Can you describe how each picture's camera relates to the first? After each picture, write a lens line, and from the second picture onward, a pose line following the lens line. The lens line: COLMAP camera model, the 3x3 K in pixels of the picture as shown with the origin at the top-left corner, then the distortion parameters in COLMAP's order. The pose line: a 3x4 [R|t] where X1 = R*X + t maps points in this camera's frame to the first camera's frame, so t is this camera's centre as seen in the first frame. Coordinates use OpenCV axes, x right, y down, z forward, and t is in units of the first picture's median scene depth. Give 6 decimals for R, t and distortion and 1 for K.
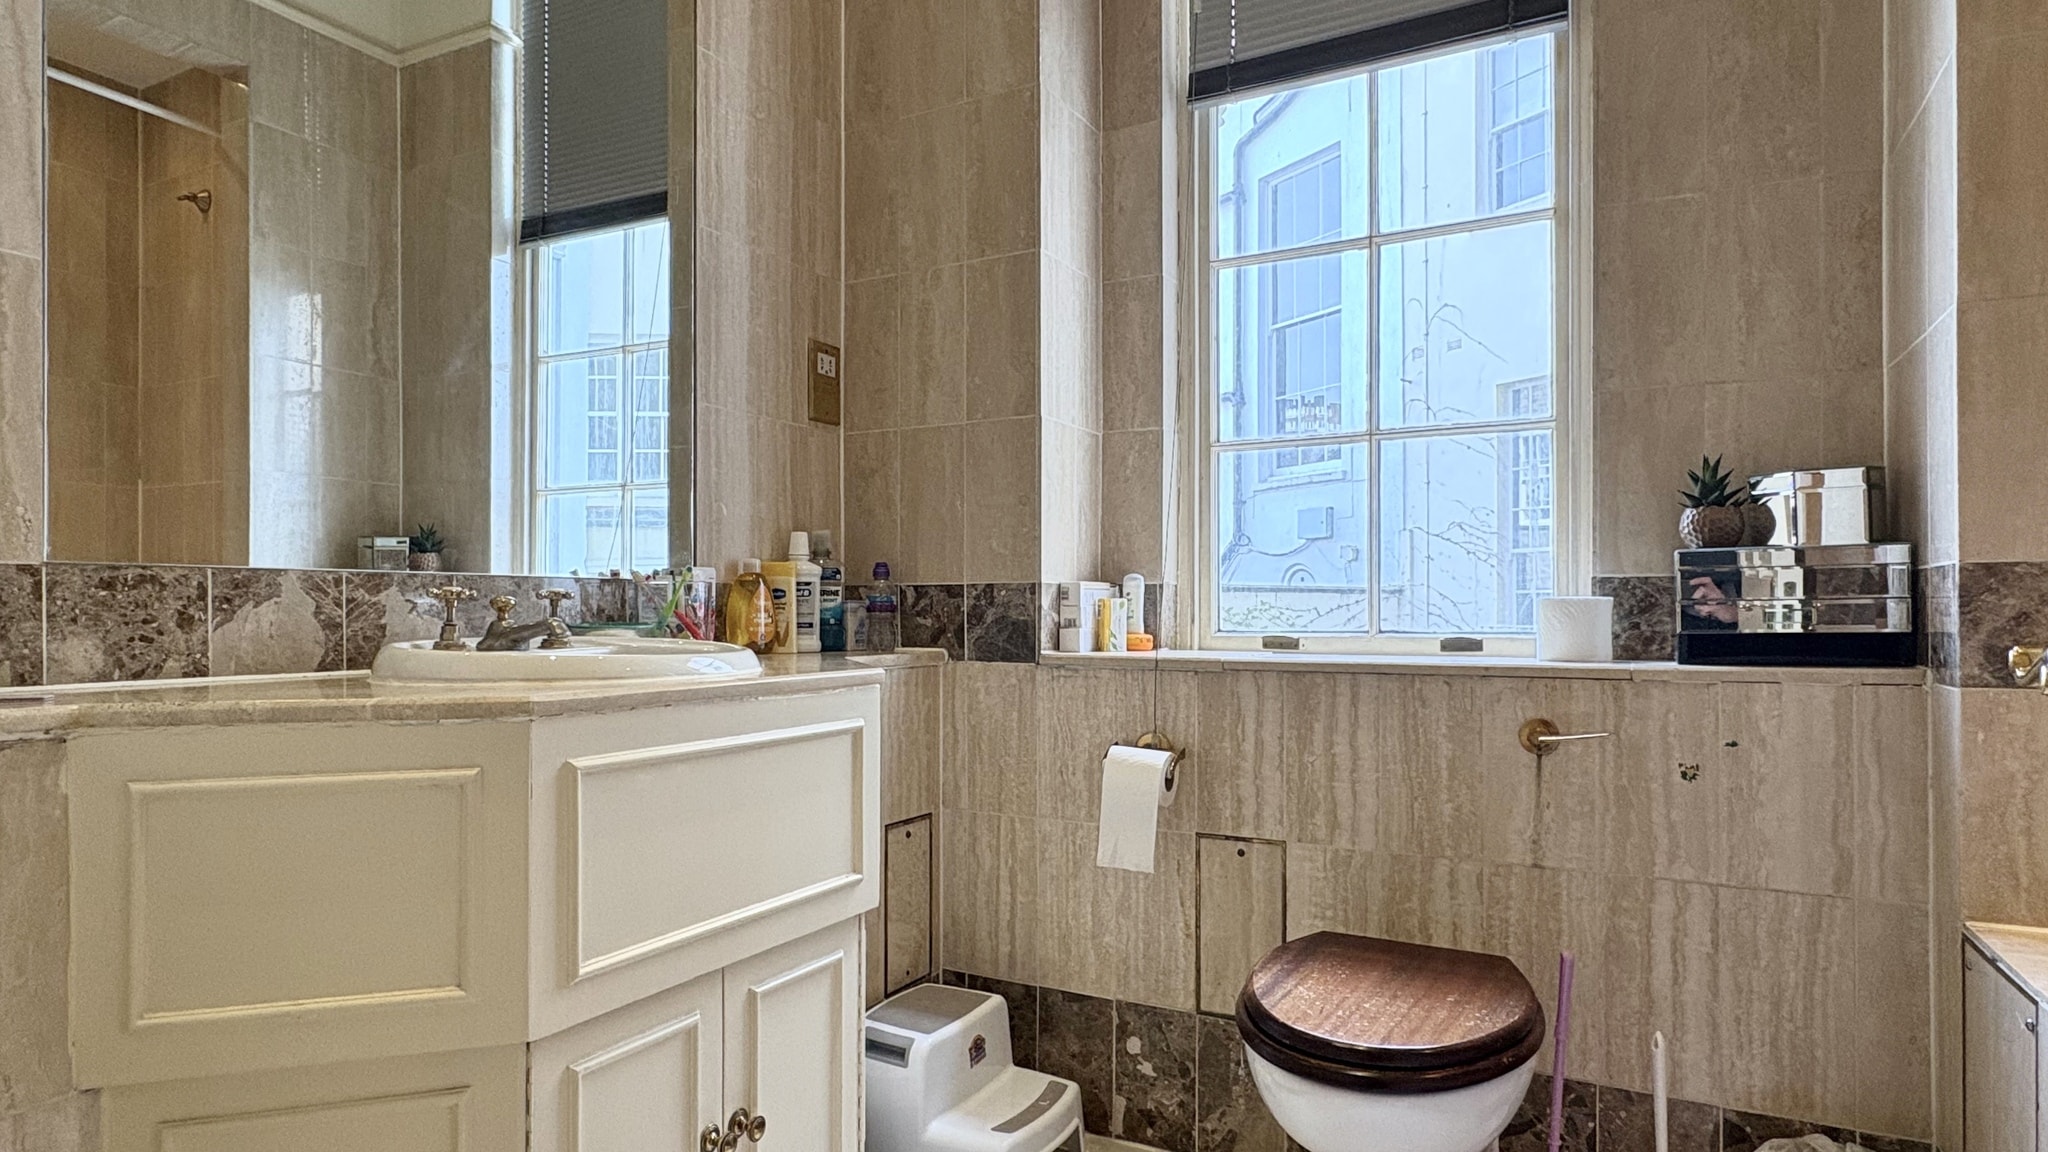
lens RADIAL K [[1137.0, 0, 1018.8], [0, 1137.0, 594.8], [0, 0, 1]] dist [0.000056, 0.001184]
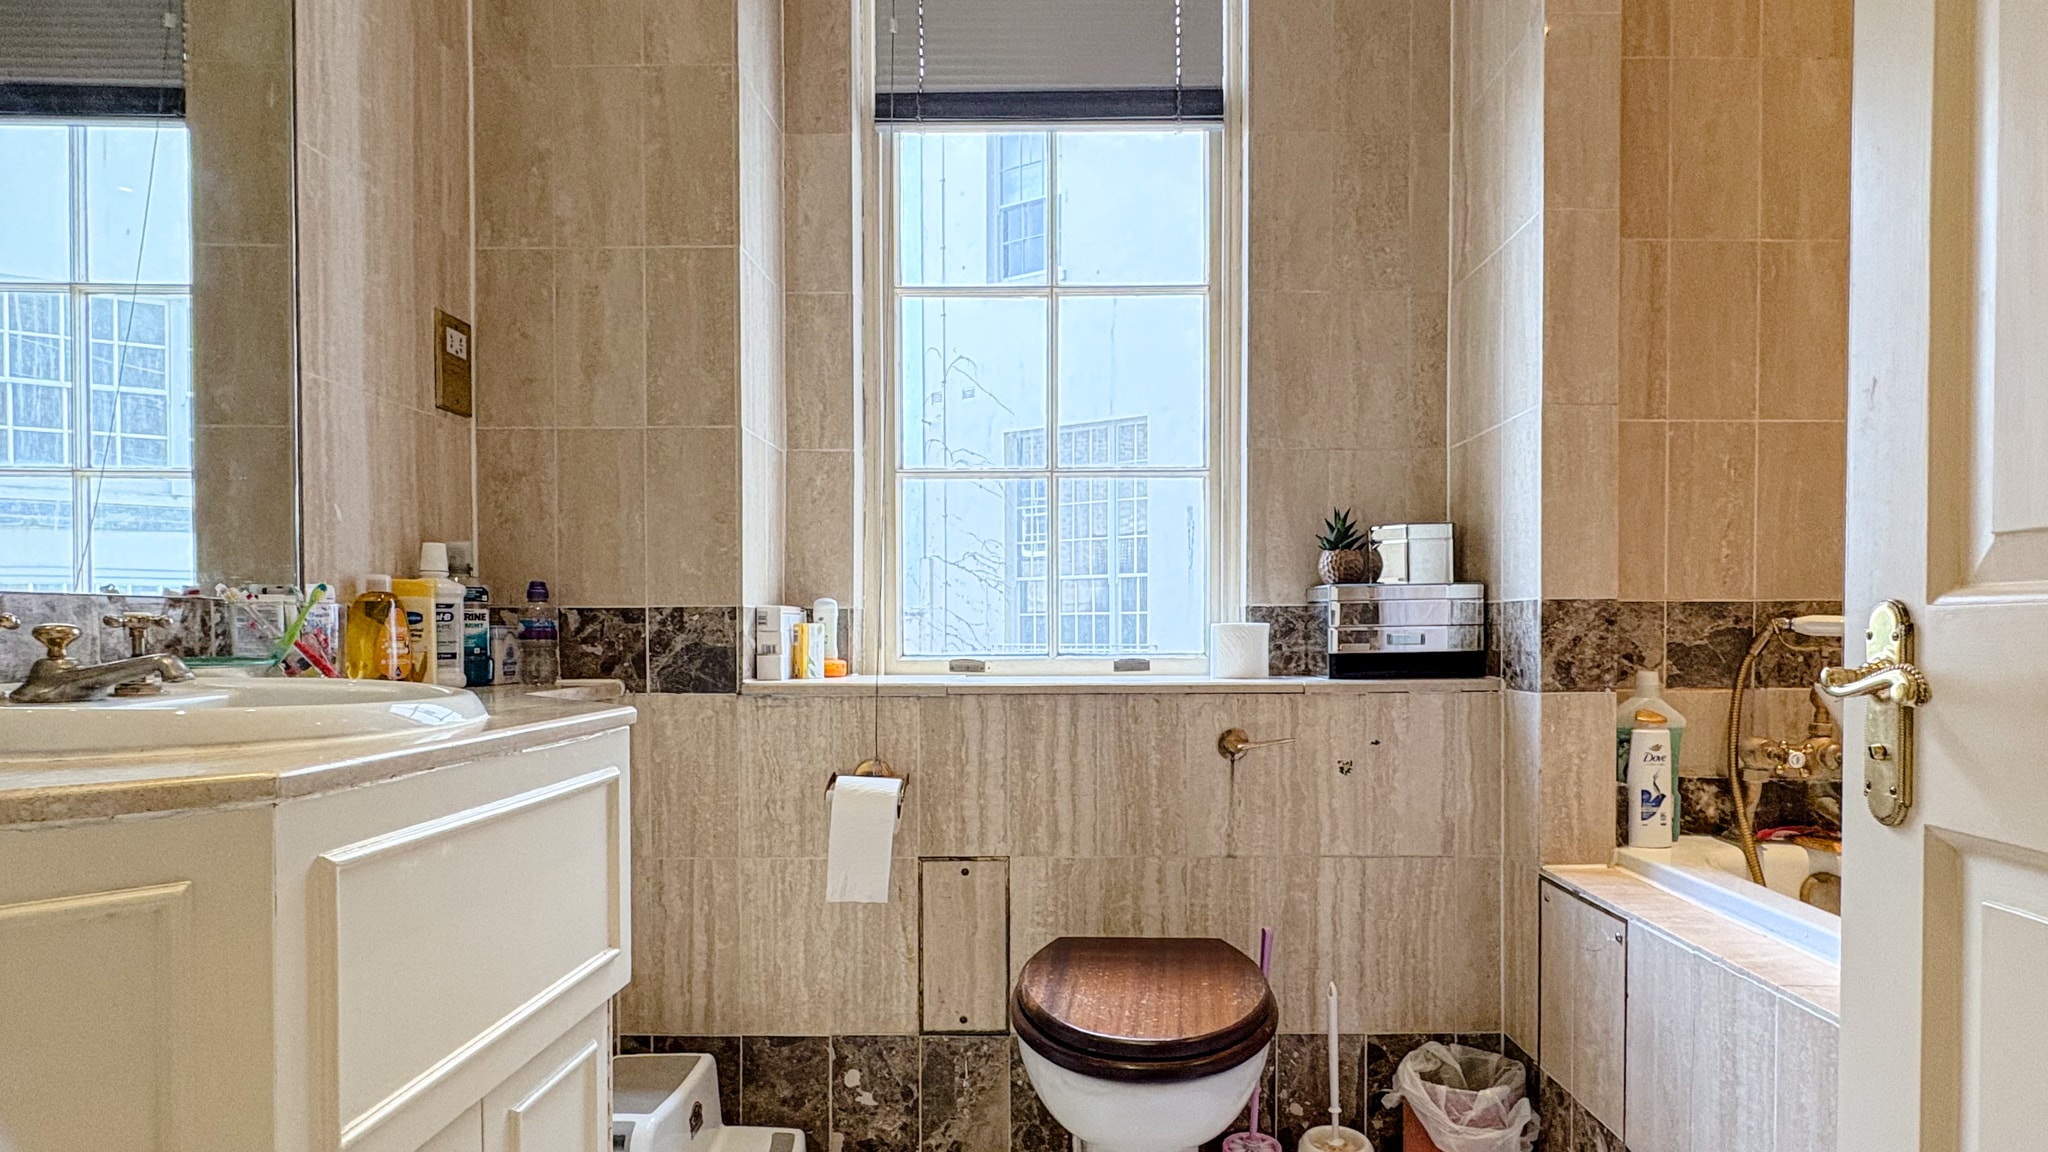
lens RADIAL K [[1067.4, 0, 1028.6], [0, 1067.4, 639.1], [0, 0, 1]] dist [-0.001871, 0.000016]
pose [[0.879218, -0.007347, 0.476363, -0.195576], [-0.003662, 0.999747, 0.022179, -0.004538], [-0.476405, -0.021245, 0.878969, 0.120159]]
